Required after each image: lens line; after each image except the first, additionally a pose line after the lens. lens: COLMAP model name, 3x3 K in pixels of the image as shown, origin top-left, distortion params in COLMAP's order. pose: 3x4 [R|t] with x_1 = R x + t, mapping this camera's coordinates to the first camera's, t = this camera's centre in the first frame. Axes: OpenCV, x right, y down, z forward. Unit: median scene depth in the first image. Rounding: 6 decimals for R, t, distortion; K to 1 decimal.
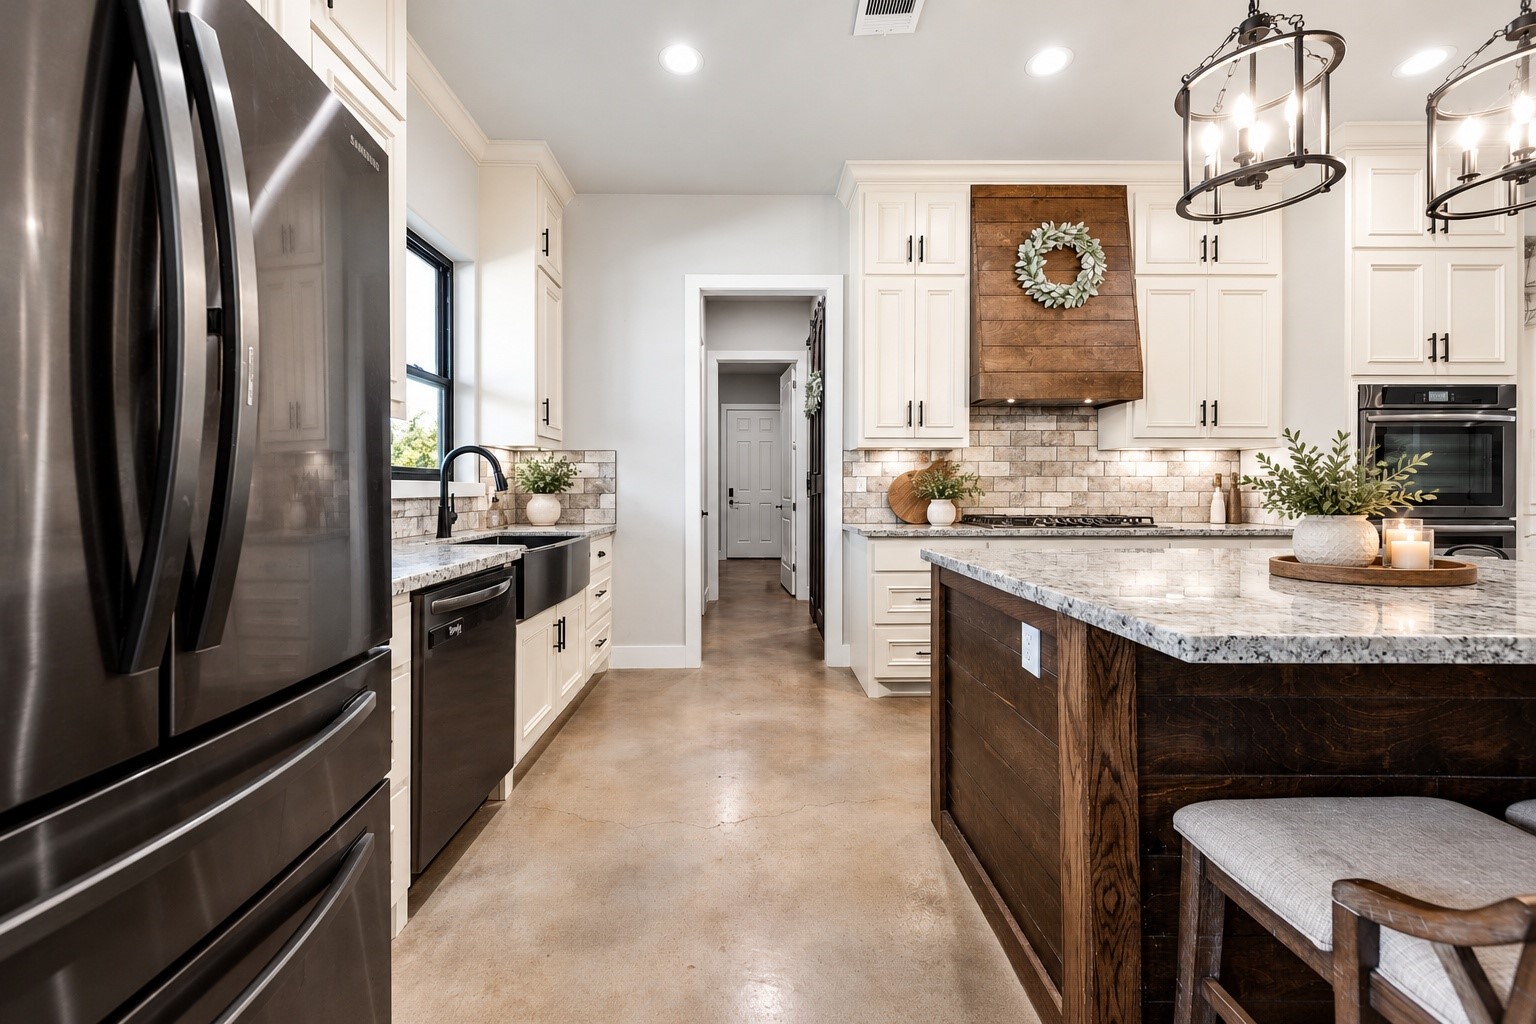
lens RADIAL K [[612.7, 0, 762.2], [0, 612.7, 490.6], [0, 0, 1]] dist [0.003793, 0.001143]
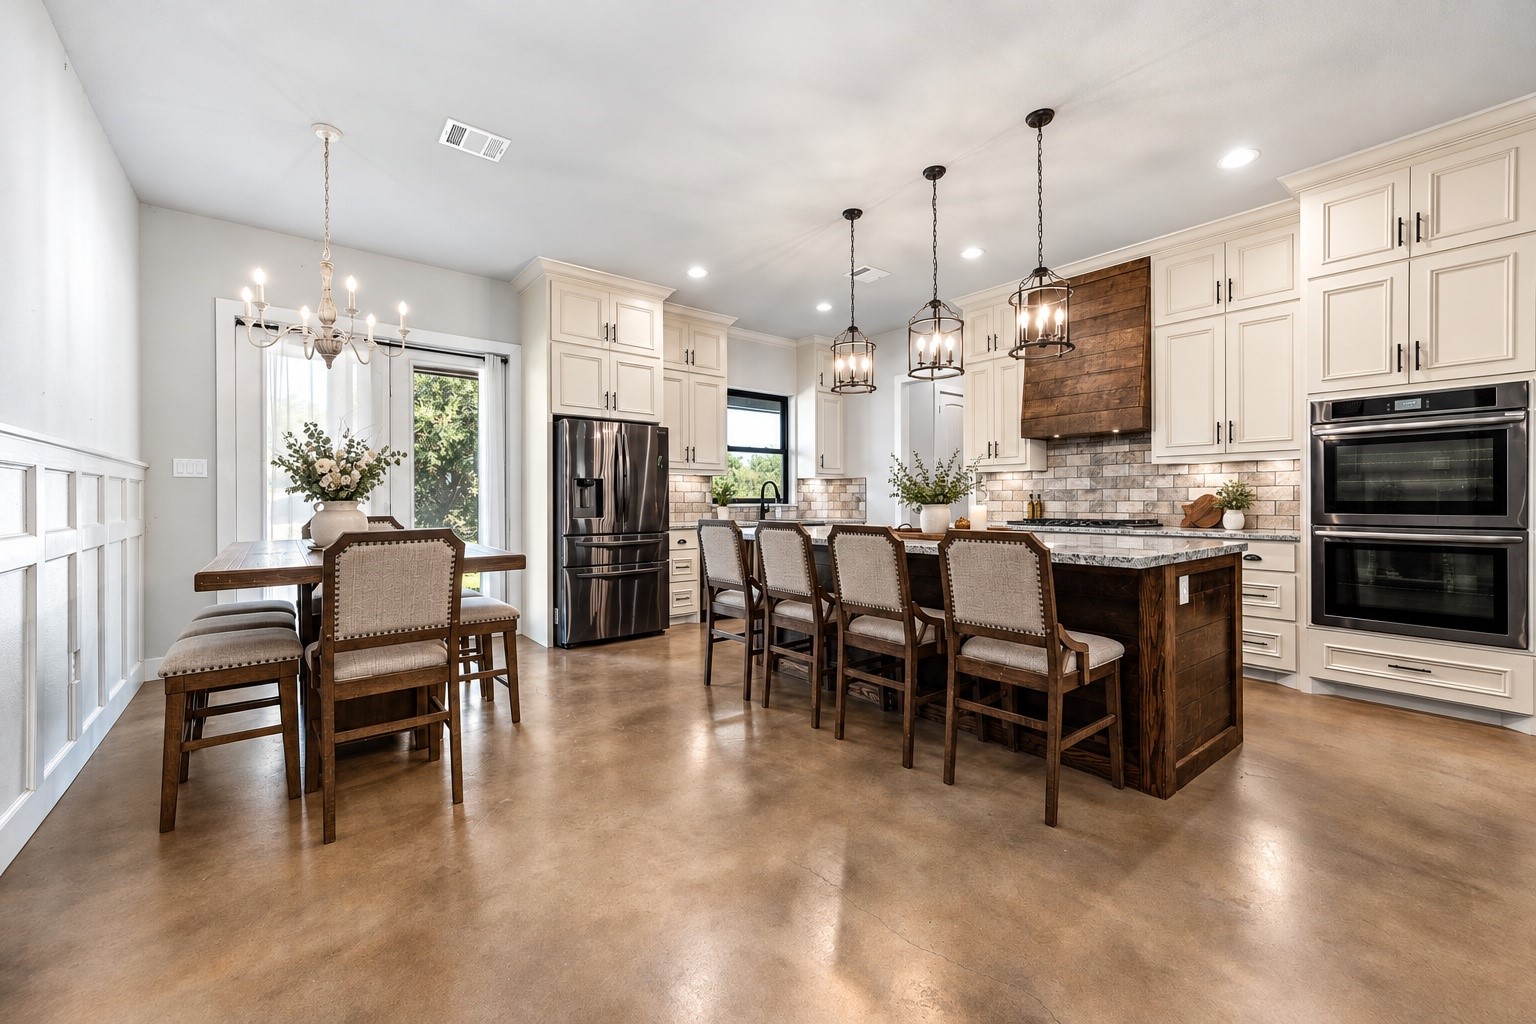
lens RADIAL K [[612.7, 0, 764.4], [0, 612.7, 500.7], [0, 0, 1]] dist [0.003793, 0.001143]
pose [[0.616002, -0.000333, -0.787744, 1.162394], [-0.003147, 0.999991, -0.002883, 0.009021], [0.787738, 0.004255, 0.615996, -0.414778]]
